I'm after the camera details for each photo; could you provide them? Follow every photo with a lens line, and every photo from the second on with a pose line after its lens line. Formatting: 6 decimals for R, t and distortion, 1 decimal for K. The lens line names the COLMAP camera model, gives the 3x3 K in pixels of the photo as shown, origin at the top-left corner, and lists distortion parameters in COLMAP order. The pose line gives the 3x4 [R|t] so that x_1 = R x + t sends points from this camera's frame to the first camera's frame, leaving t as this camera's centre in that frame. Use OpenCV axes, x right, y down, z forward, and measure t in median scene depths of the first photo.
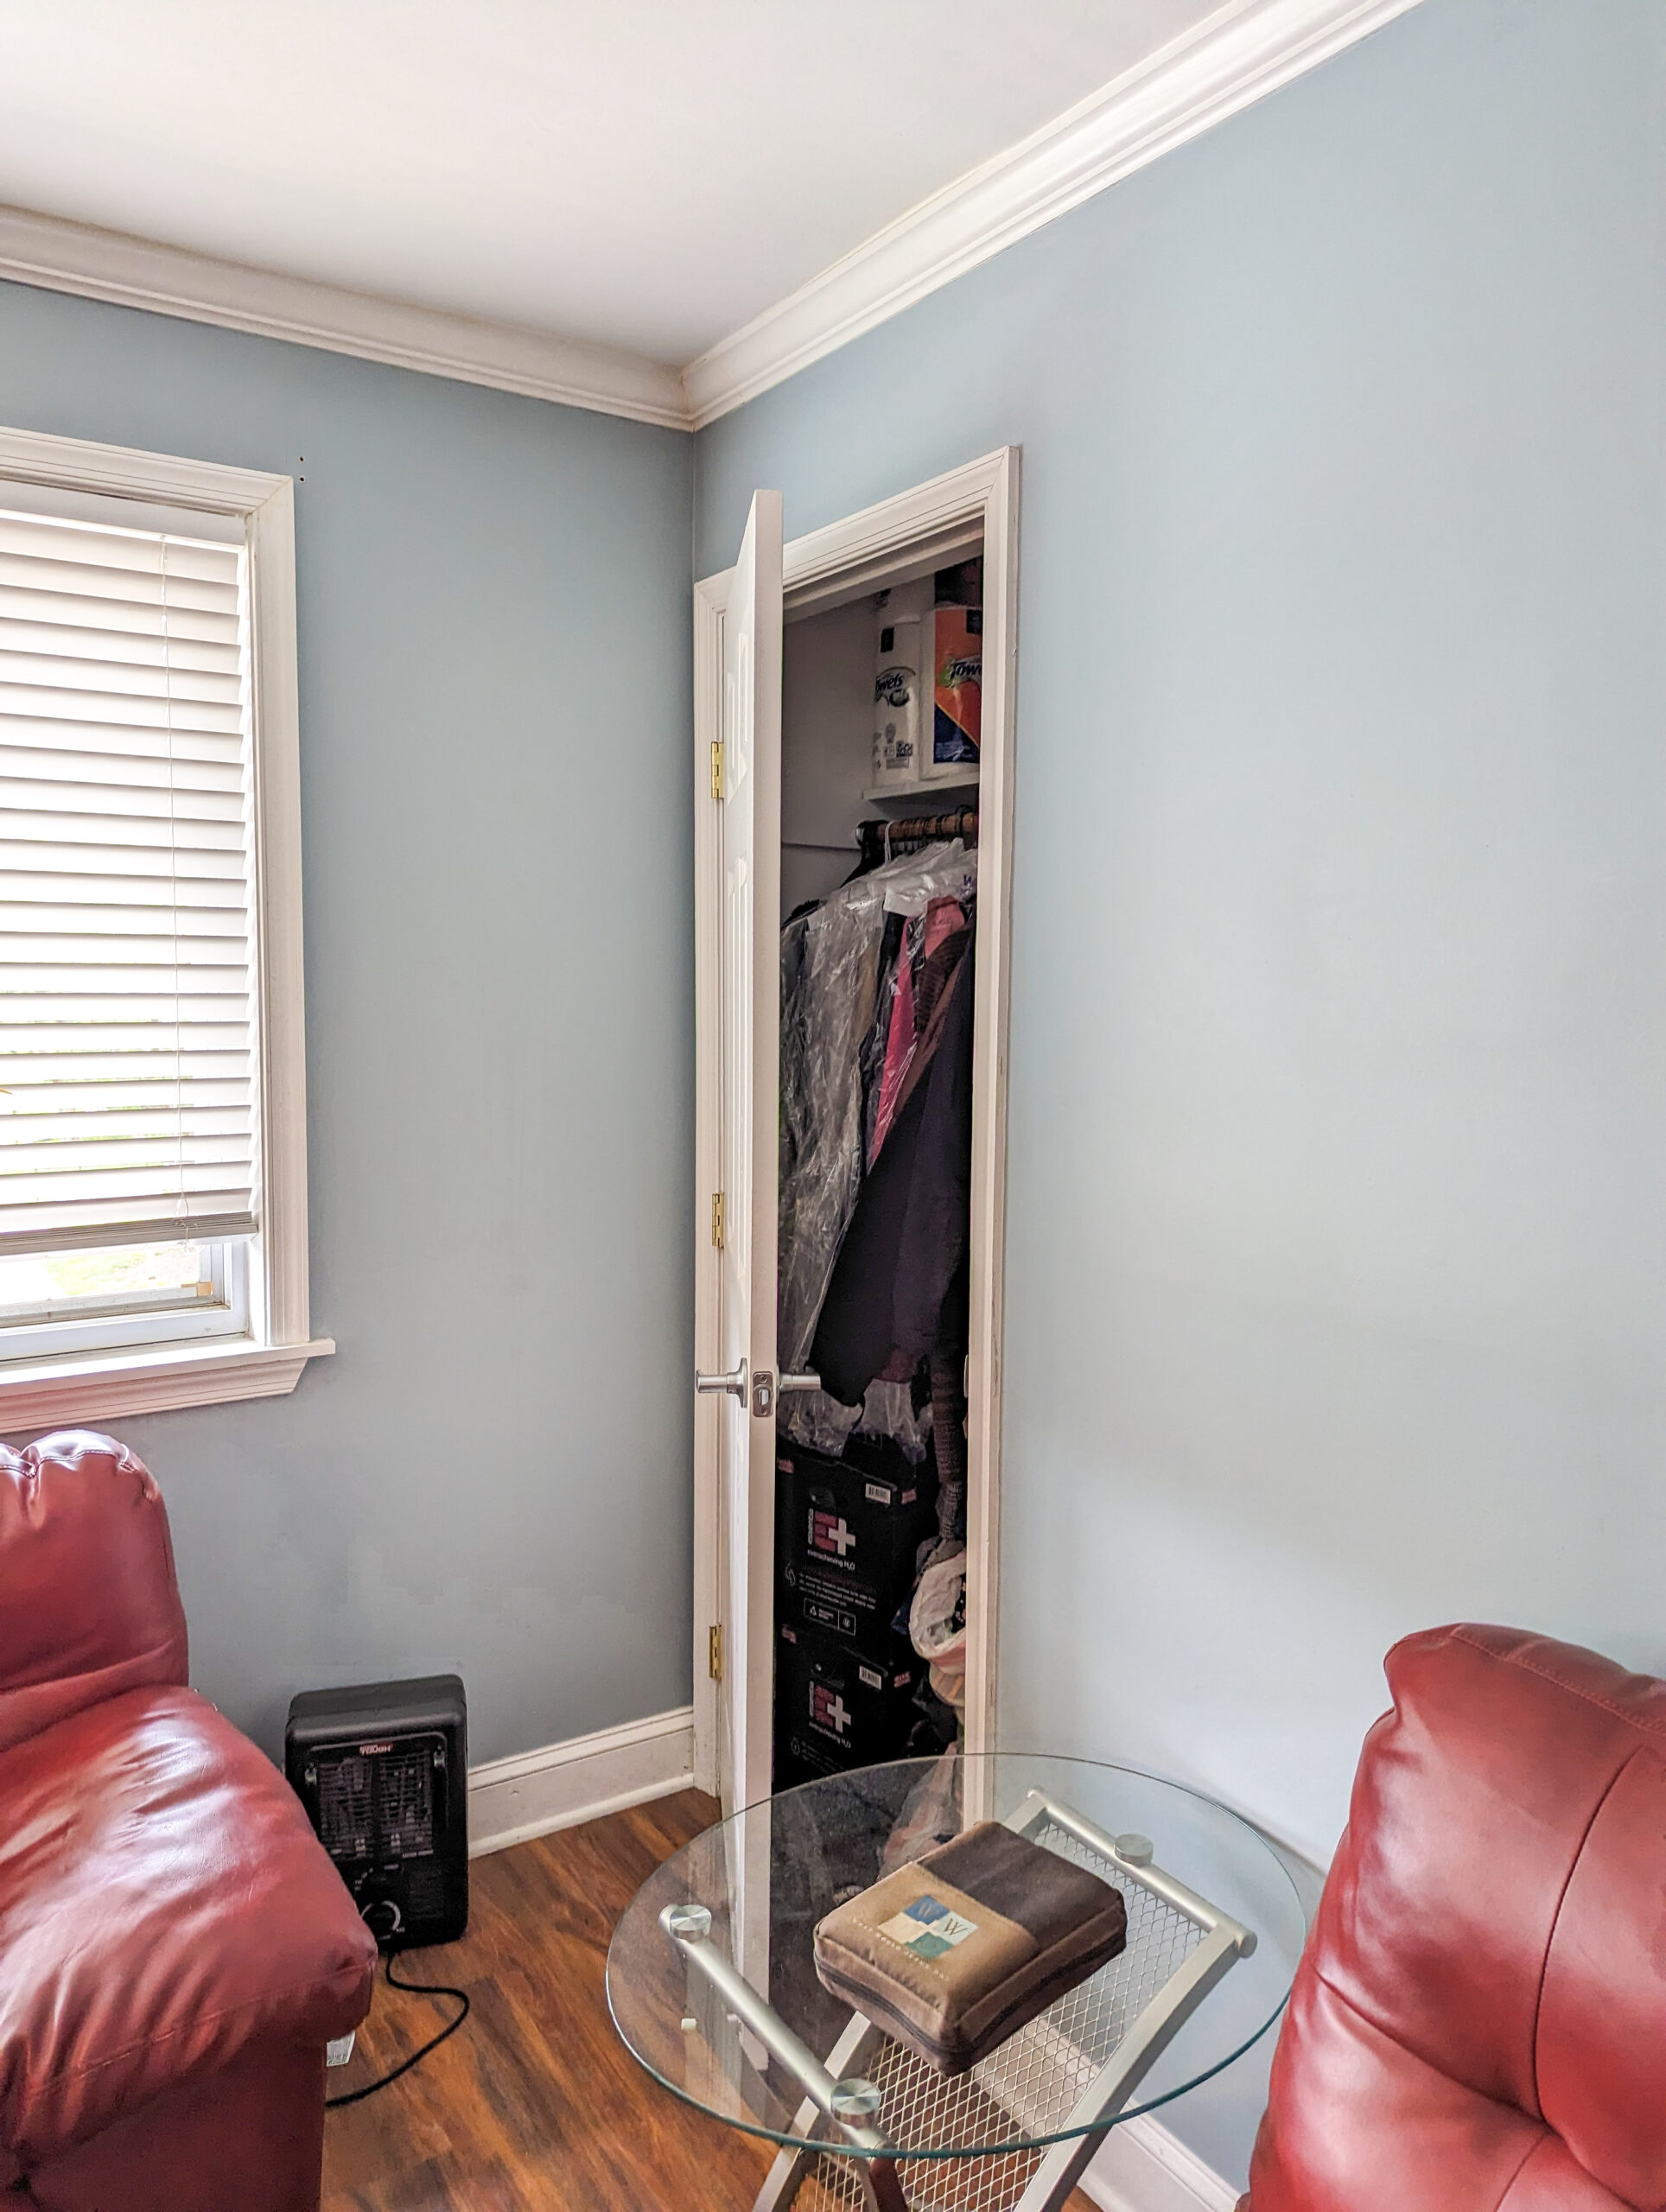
lens RADIAL K [[1558.3, 0, 838.6], [0, 1558.3, 1106.8], [0, 0, 1]] dist [0.059918, -0.054114]
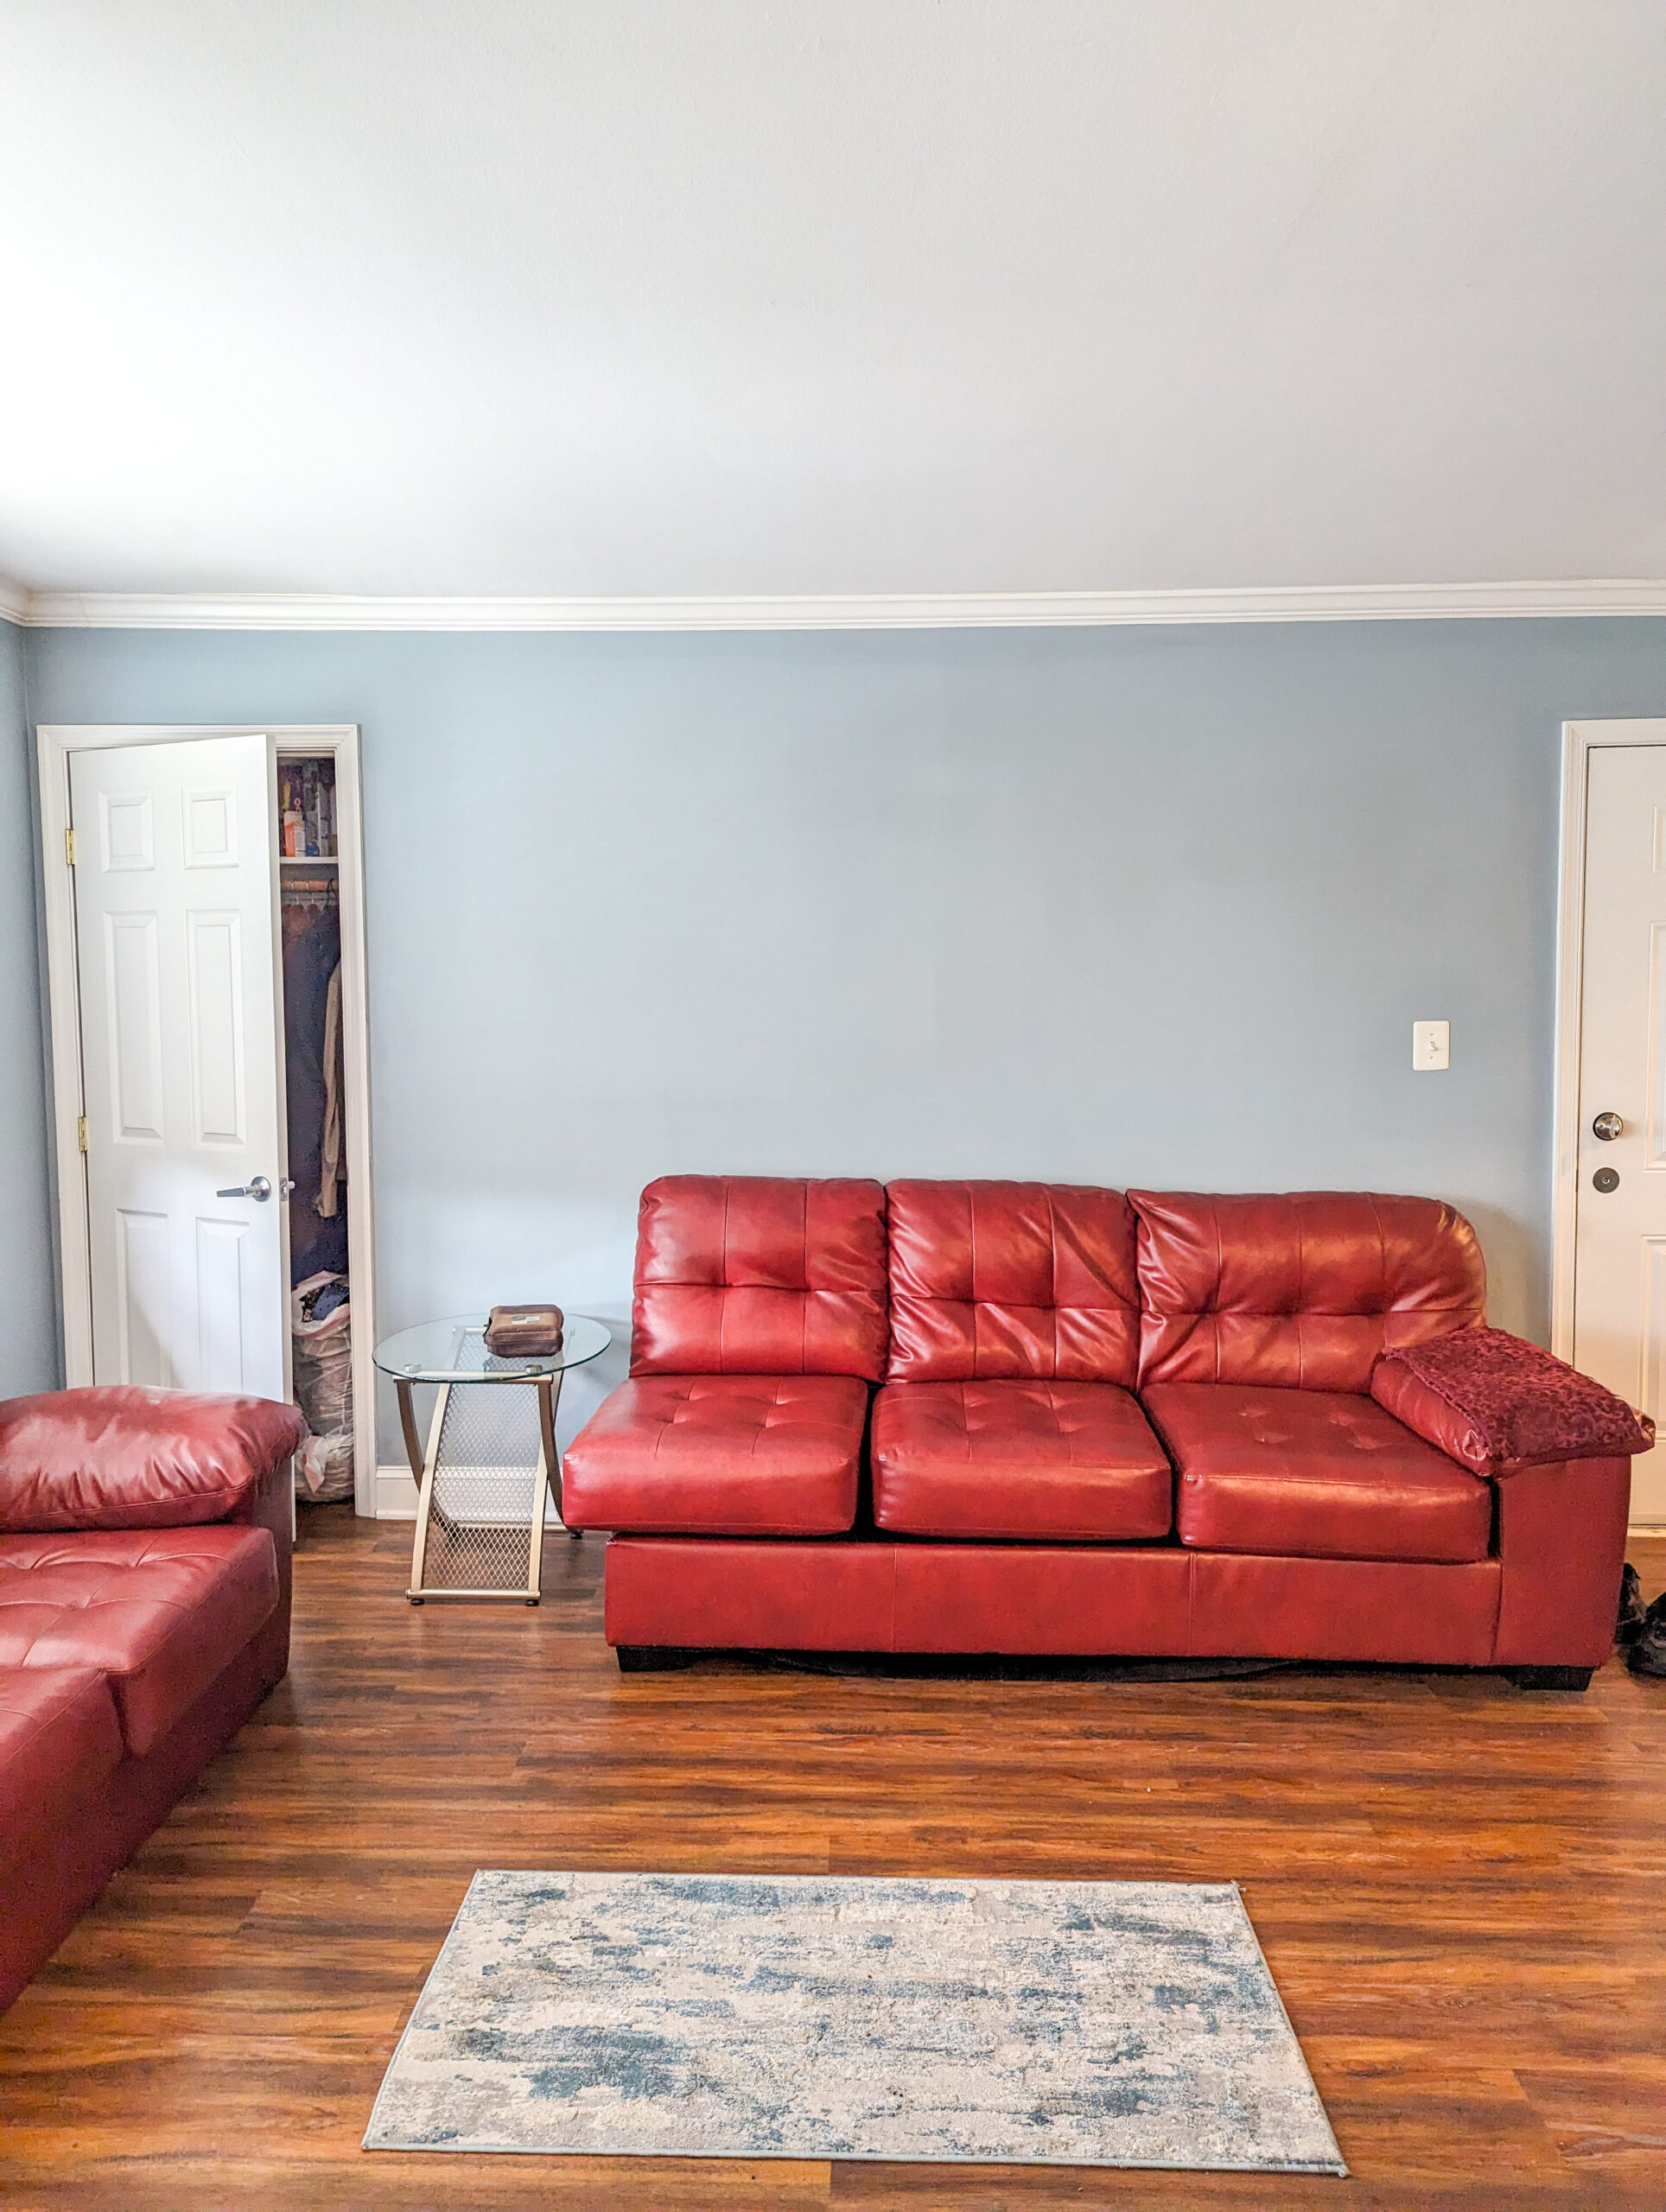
lens RADIAL K [[1558.3, 0, 814.5], [0, 1558.3, 1104.8], [0, 0, 1]] dist [0.059918, -0.054114]
pose [[0.576160, -0.077428, 0.813661, -1.061651], [0.081933, 0.995960, 0.036758, 0.051236], [-0.813220, 0.045488, 0.580176, -0.572683]]
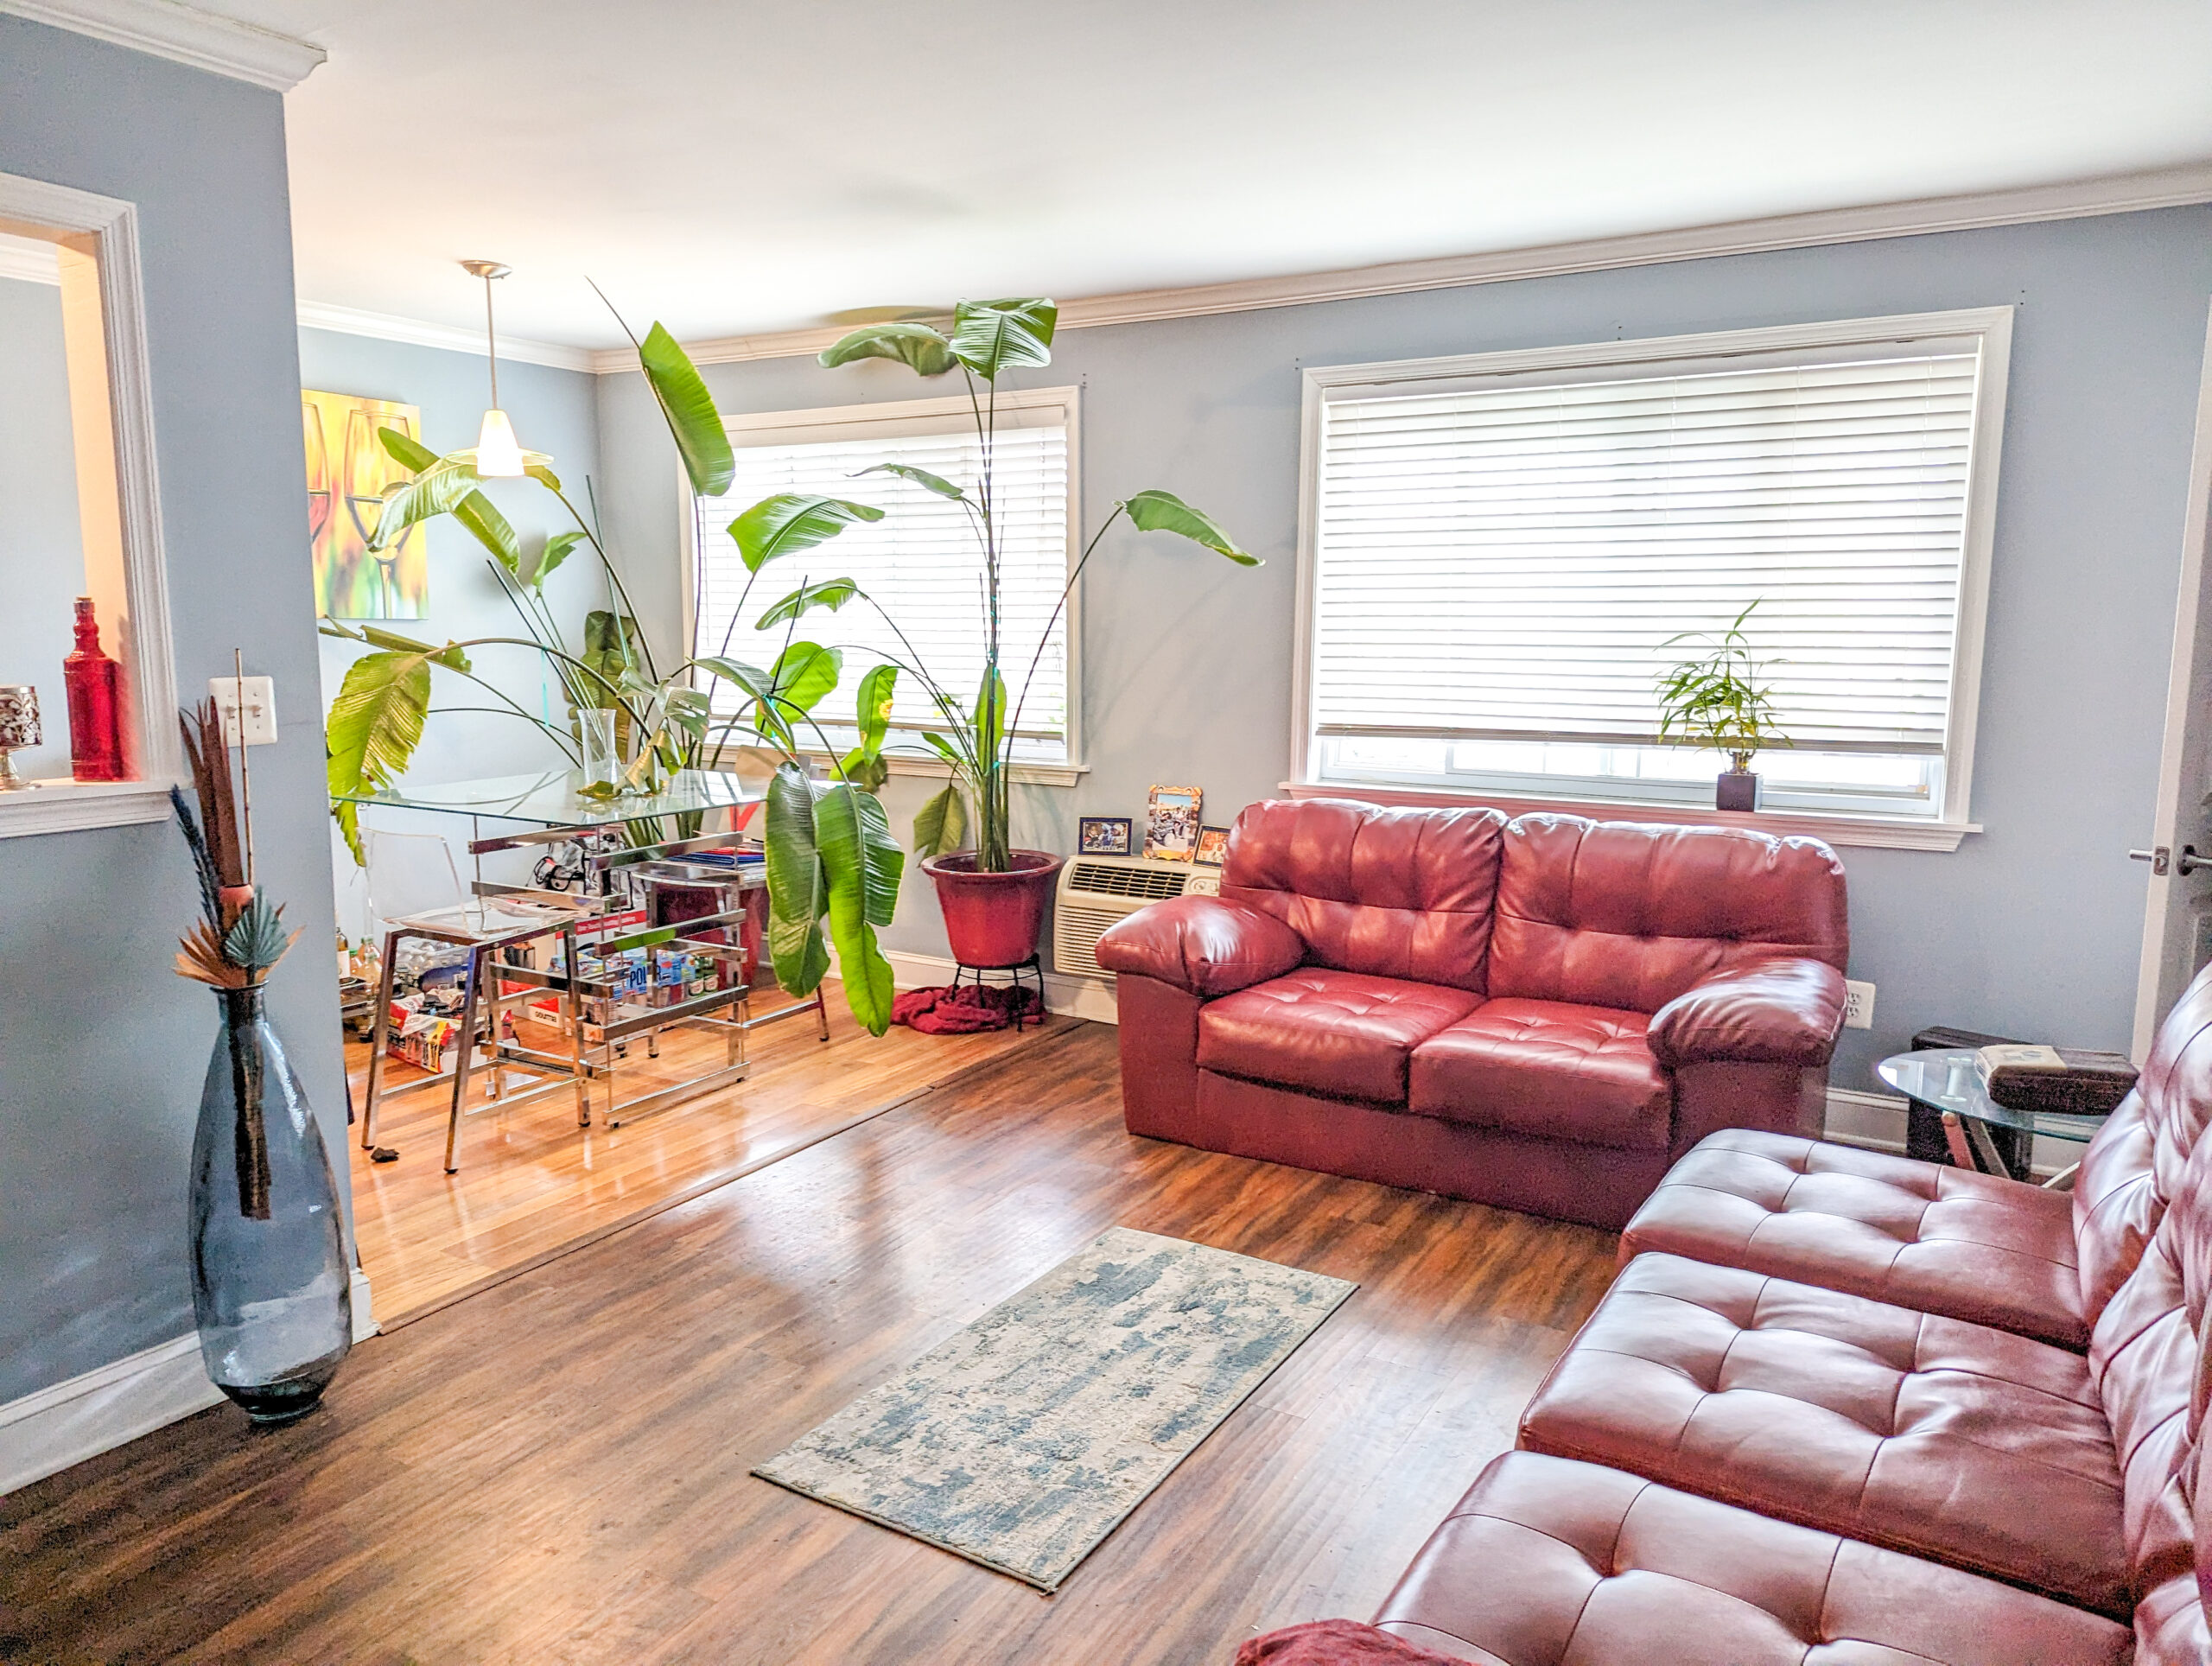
lens RADIAL K [[1558.3, 0, 1096.3], [0, 1558.3, 831.4], [0, 0, 1]] dist [0.059918, -0.054114]
pose [[0.428704, 0.118754, -0.895606, 0.787138], [-0.077436, 0.992505, 0.094536, 0.071541], [0.900120, 0.028824, 0.434687, -0.578265]]
